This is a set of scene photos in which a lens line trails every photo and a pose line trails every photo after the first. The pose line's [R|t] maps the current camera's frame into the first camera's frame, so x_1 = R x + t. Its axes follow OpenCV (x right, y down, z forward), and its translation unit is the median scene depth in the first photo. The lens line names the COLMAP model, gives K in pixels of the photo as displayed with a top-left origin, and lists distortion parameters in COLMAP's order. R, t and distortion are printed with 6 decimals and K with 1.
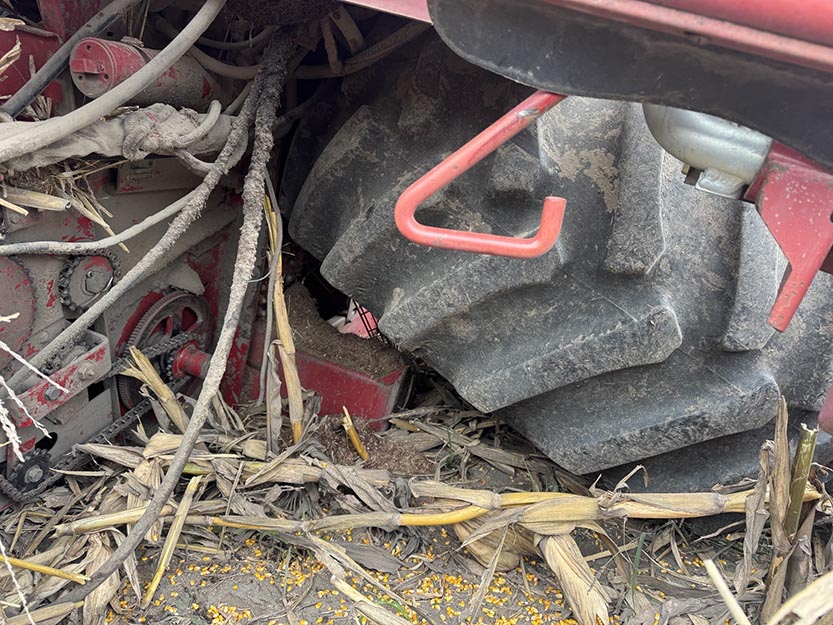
lens RADIAL K [[646.7, 0, 422.3], [0, 646.7, 309.3], [0, 0, 1]] dist [0.049513, -0.088570]
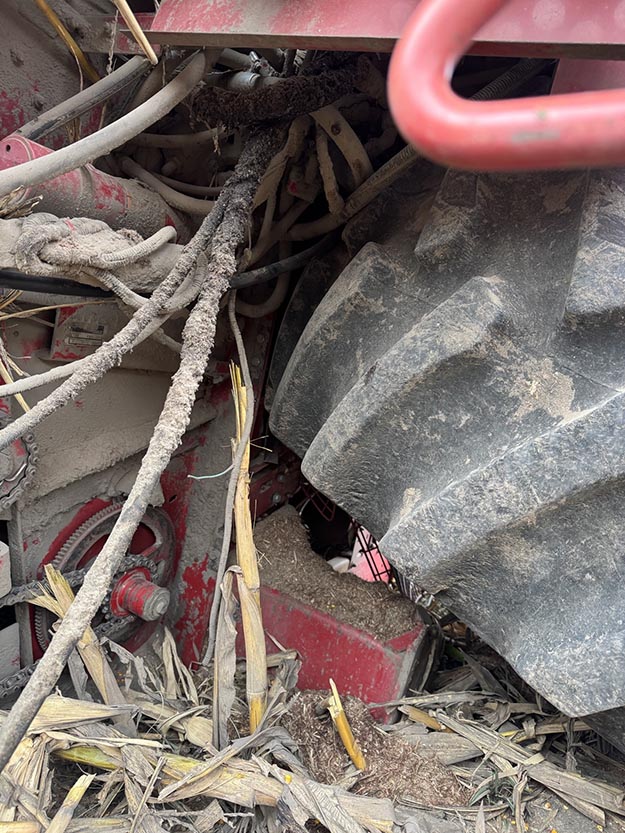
lens RADIAL K [[646.7, 0, 298.4], [0, 646.7, 396.9], [0, 0, 1]] dist [0.049513, -0.088570]
pose [[0.976029, 0.000199, -0.217640, -0.007182], [-0.056014, 0.966542, -0.250317, 0.044865], [0.210309, 0.256508, 0.943384, 0.330649]]
